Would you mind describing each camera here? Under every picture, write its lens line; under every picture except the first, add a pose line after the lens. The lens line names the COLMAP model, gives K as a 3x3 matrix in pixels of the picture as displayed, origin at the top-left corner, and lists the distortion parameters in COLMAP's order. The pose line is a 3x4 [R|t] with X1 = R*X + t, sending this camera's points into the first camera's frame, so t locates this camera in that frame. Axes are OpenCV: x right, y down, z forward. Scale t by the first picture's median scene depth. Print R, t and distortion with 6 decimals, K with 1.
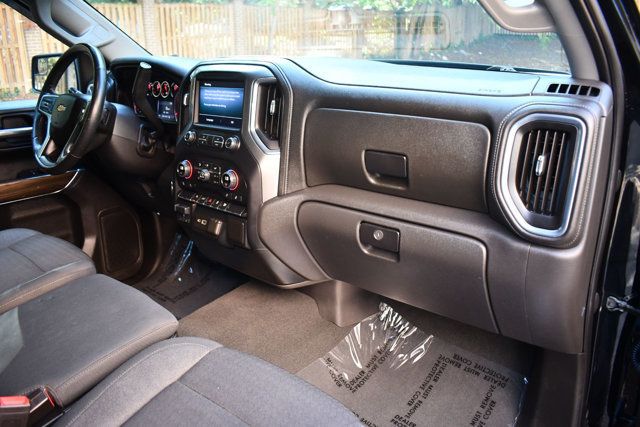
lens RADIAL K [[498.3, 0, 320.0], [0, 498.3, 213.5], [0, 0, 1]] dist [-0.098688, 0.008476]
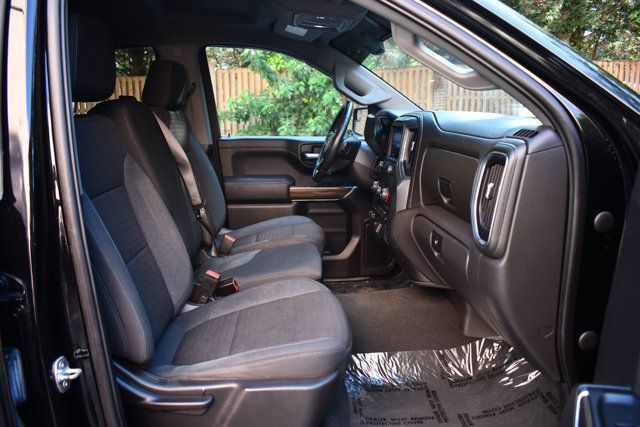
lens RADIAL K [[498.3, 0, 320.0], [0, 498.3, 213.5], [0, 0, 1]] dist [-0.098688, 0.008476]
pose [[0.690827, 0.142780, -0.708782, 0.686791], [-0.221825, 0.974885, -0.019821, 0.053550], [0.688151, 0.170919, 0.705149, -0.131247]]
